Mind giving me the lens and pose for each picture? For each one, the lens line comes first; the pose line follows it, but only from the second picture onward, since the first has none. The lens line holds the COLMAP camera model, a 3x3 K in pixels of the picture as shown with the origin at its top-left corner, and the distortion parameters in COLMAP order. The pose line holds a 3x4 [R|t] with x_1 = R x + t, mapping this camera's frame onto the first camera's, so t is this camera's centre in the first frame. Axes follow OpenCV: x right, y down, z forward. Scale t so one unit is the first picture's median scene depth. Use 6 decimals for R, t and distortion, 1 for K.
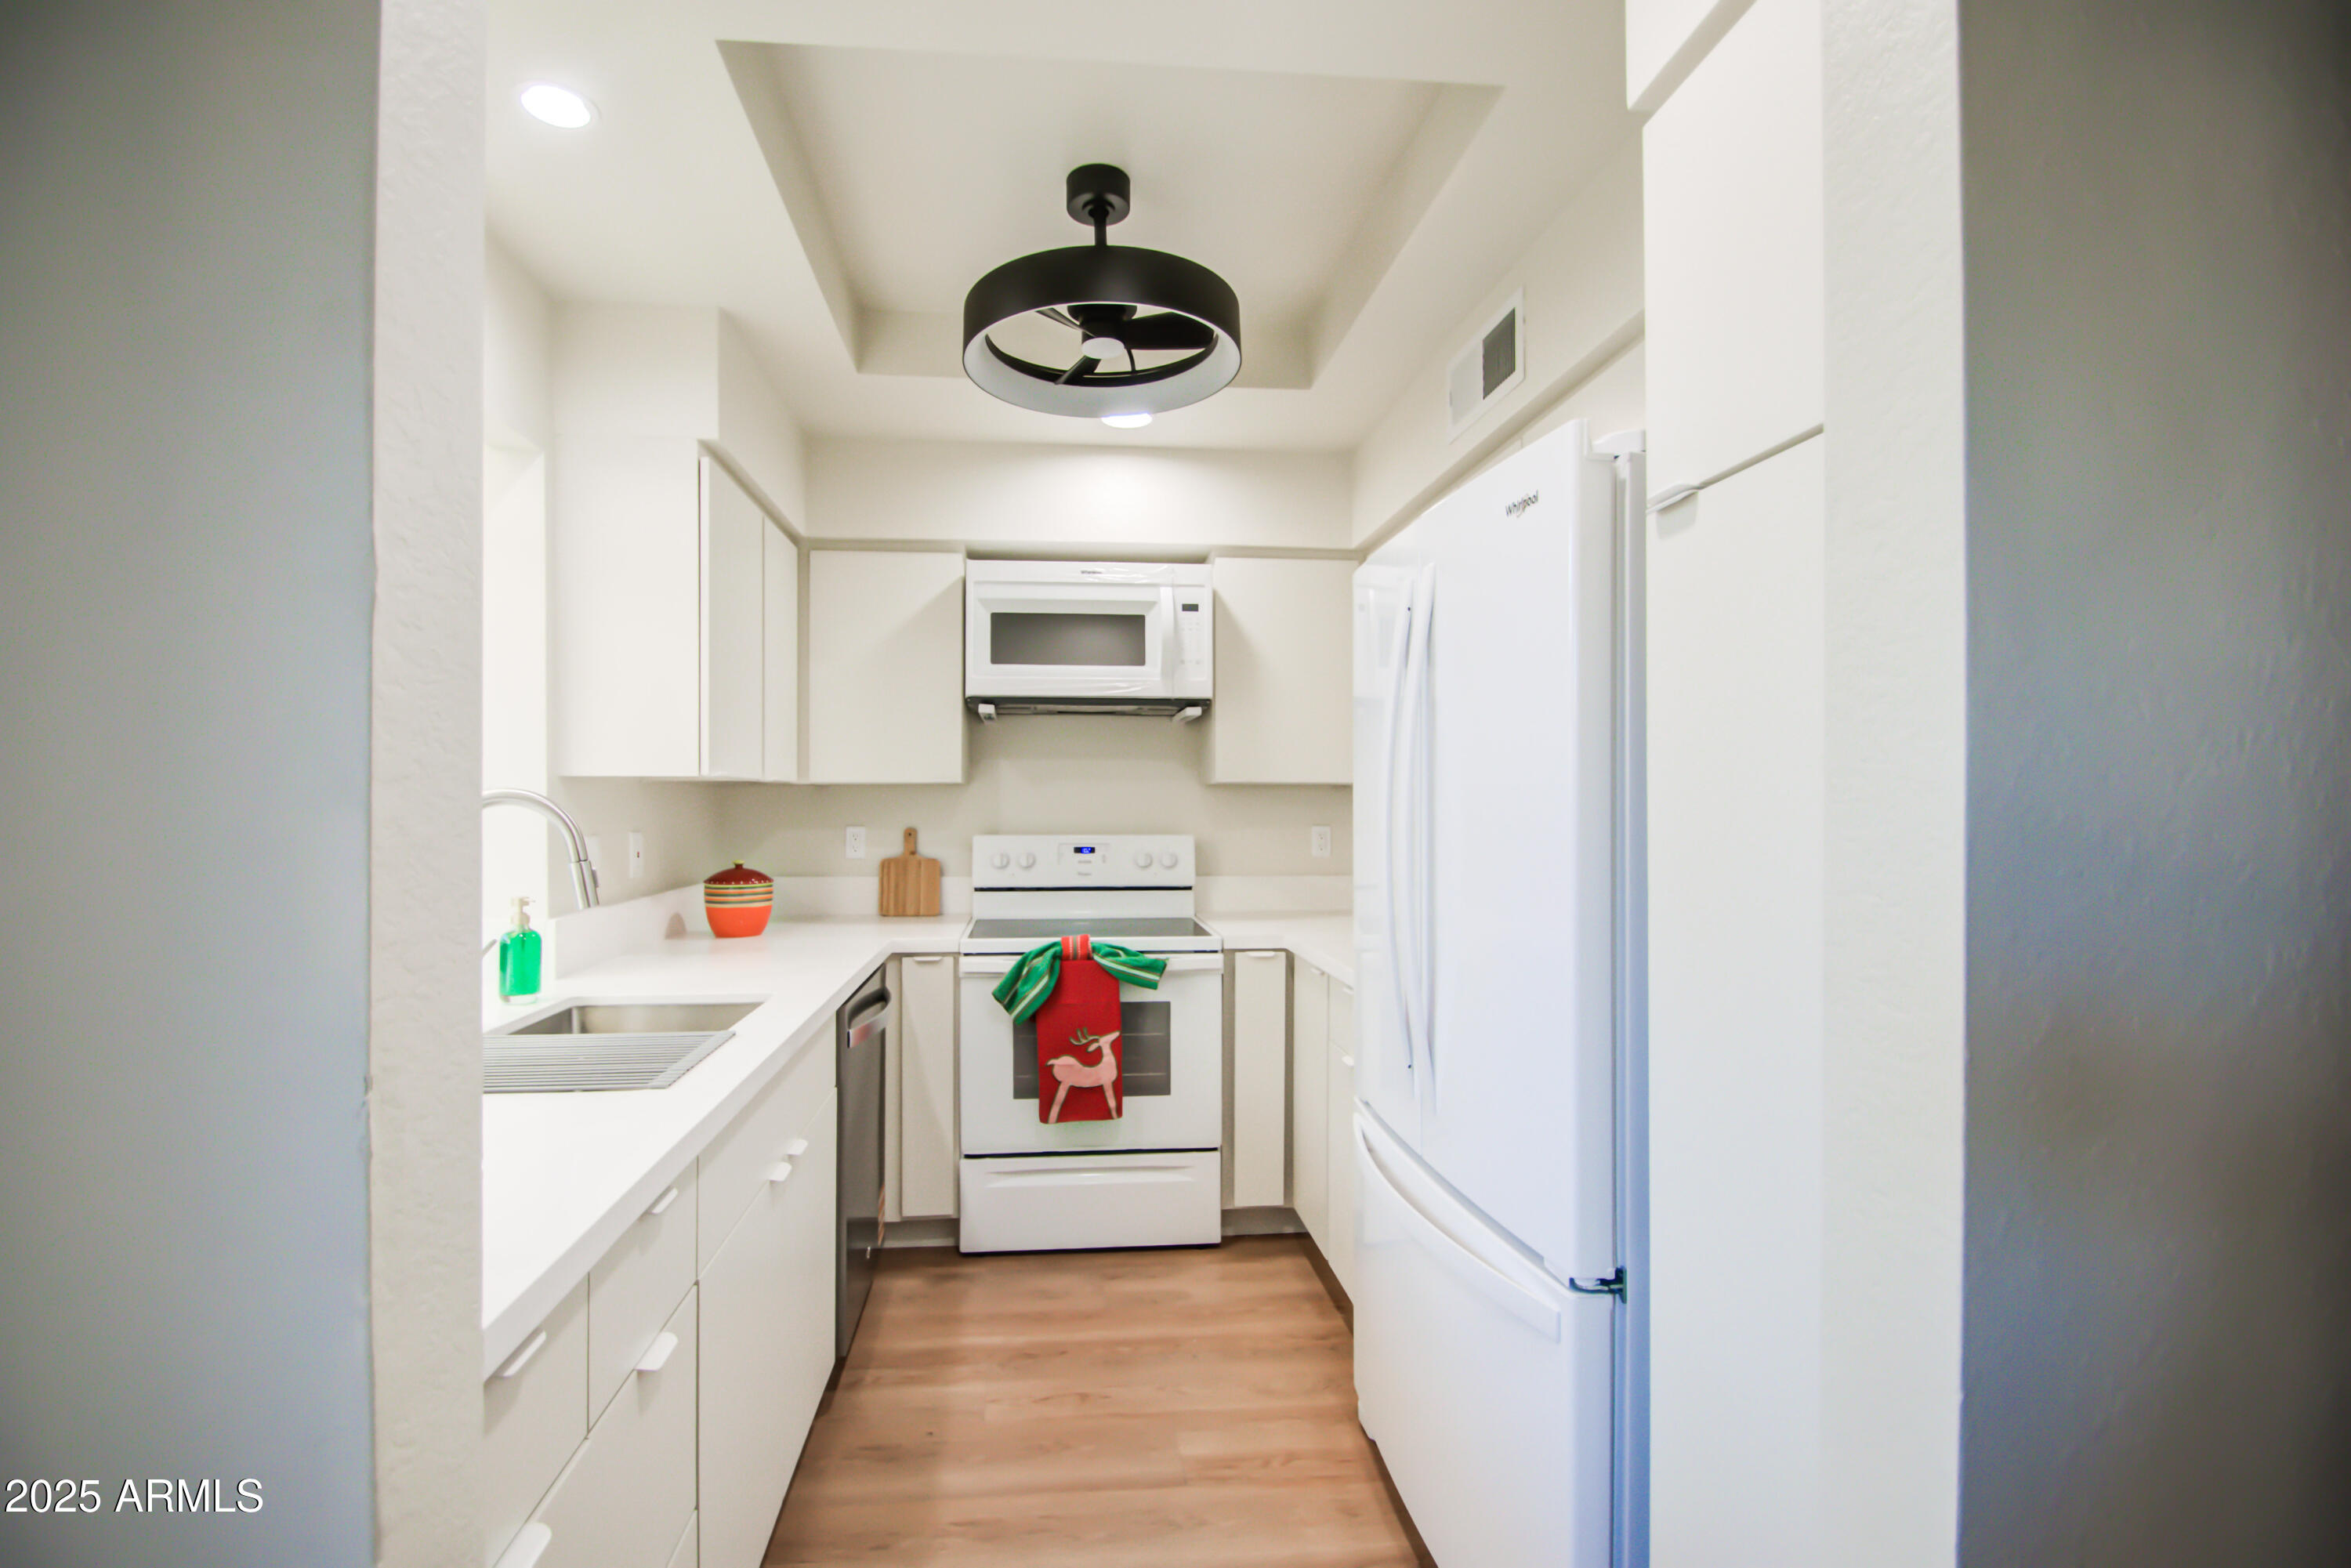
lens RADIAL K [[1037.6, 0, 1144.0], [0, 1037.6, 803.1], [0, 0, 1]] dist [0.002480, -0.012857]
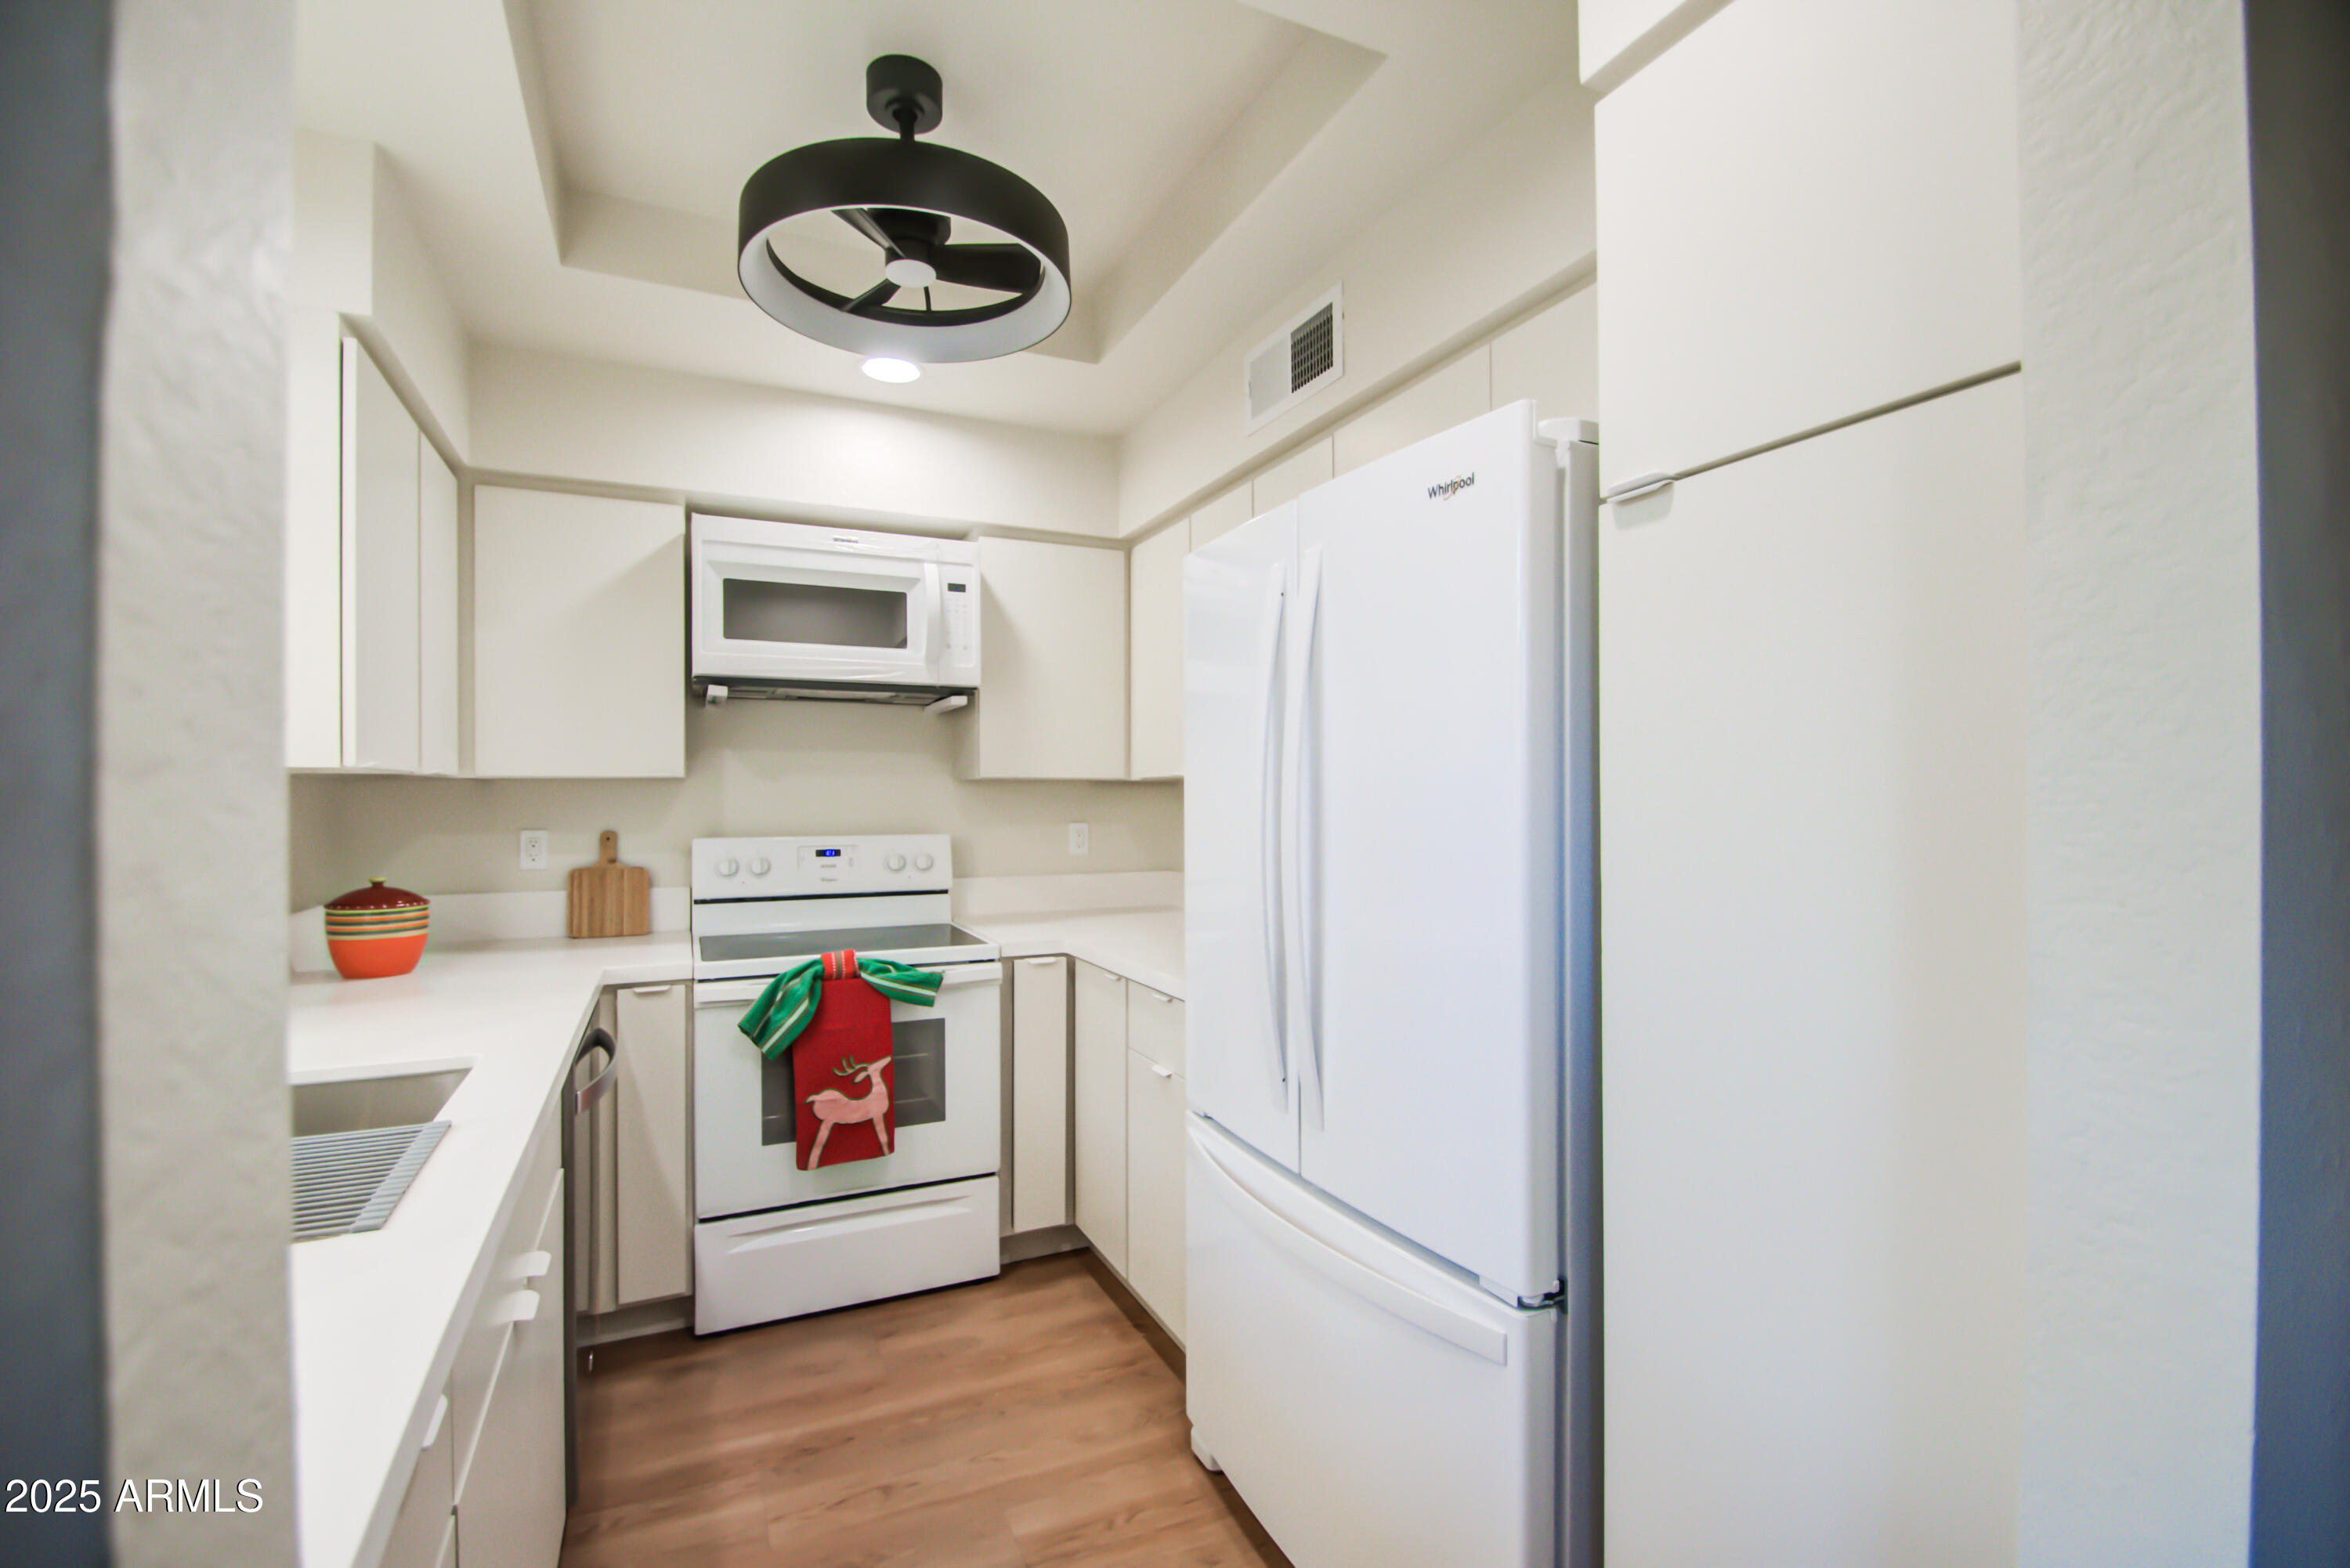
lens RADIAL K [[1010.7, 0, 1153.7], [0, 1010.7, 800.7], [0, 0, 1]] dist [0.018376, -0.026171]
pose [[0.943907, -0.004501, 0.330181, -0.096632], [0.003461, 0.999987, 0.003738, -0.002419], [-0.330194, -0.002386, 0.943910, 0.103195]]
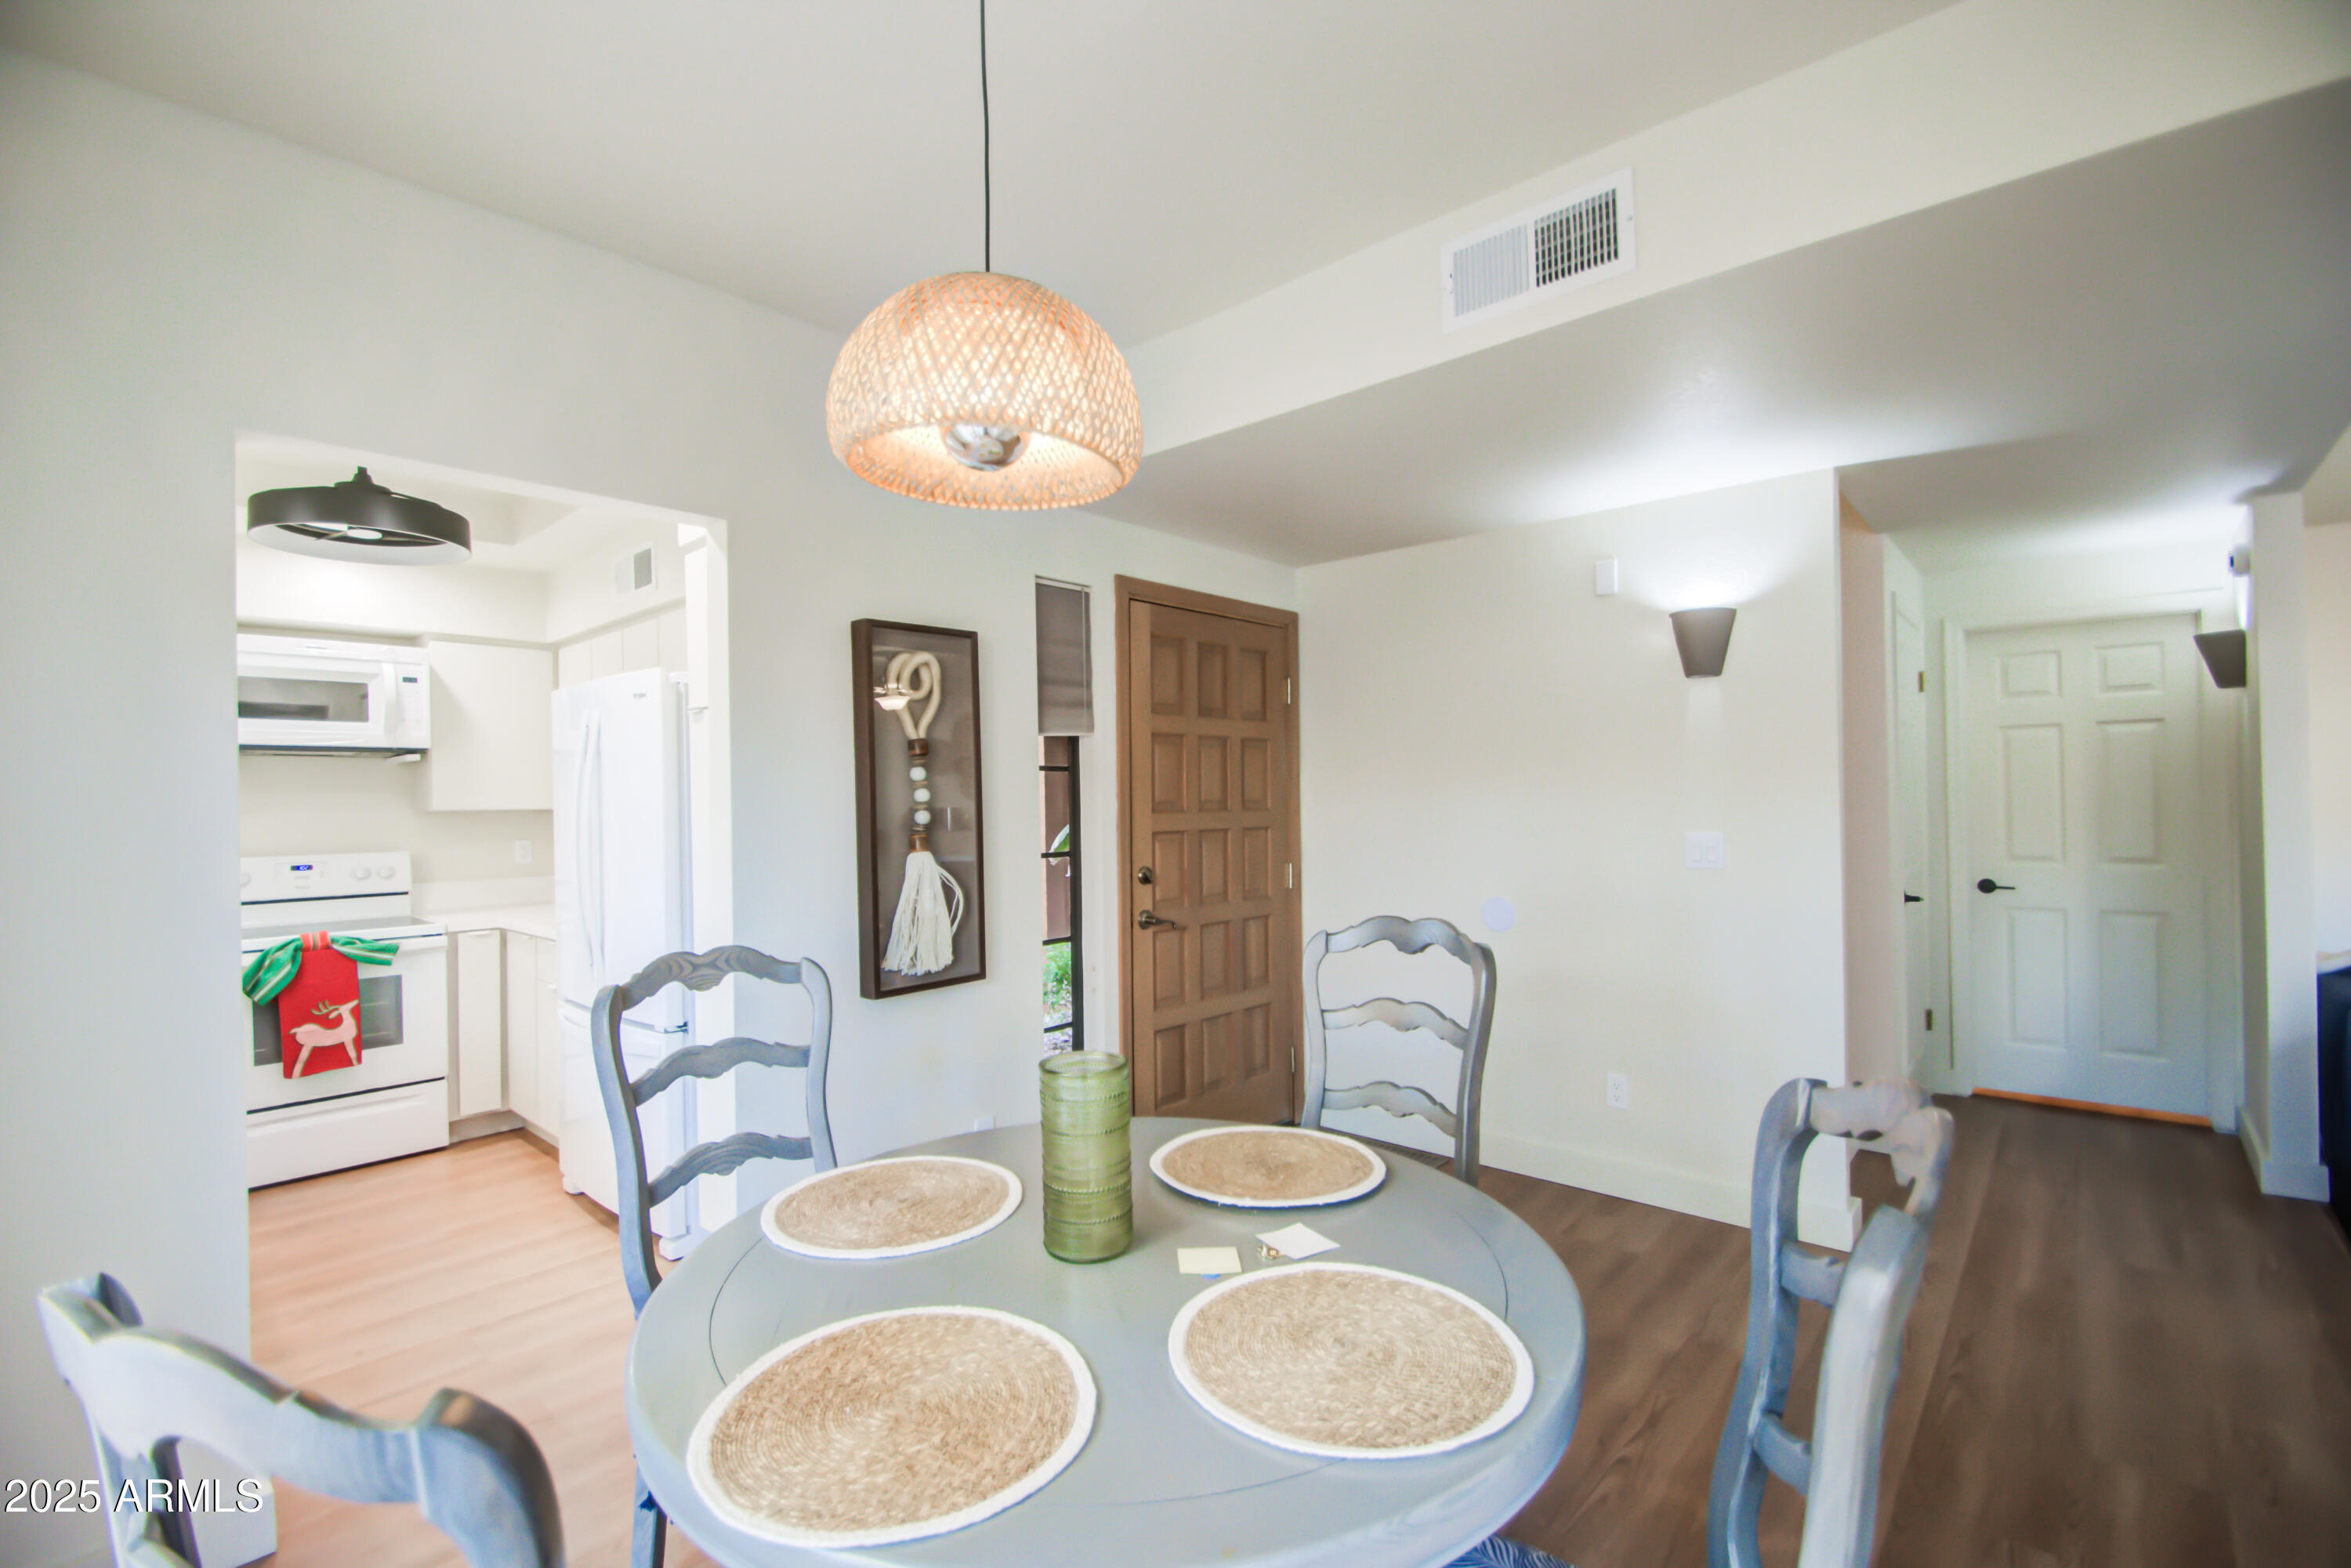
lens RADIAL K [[1011.2, 0, 1154.2], [0, 1011.2, 800.7], [0, 0, 1]] dist [0.018376, -0.026171]
pose [[0.738113, -0.013926, 0.674534, -0.141853], [0.016580, 0.999859, 0.002500, -0.023573], [-0.674474, 0.009339, 0.738240, -0.655868]]
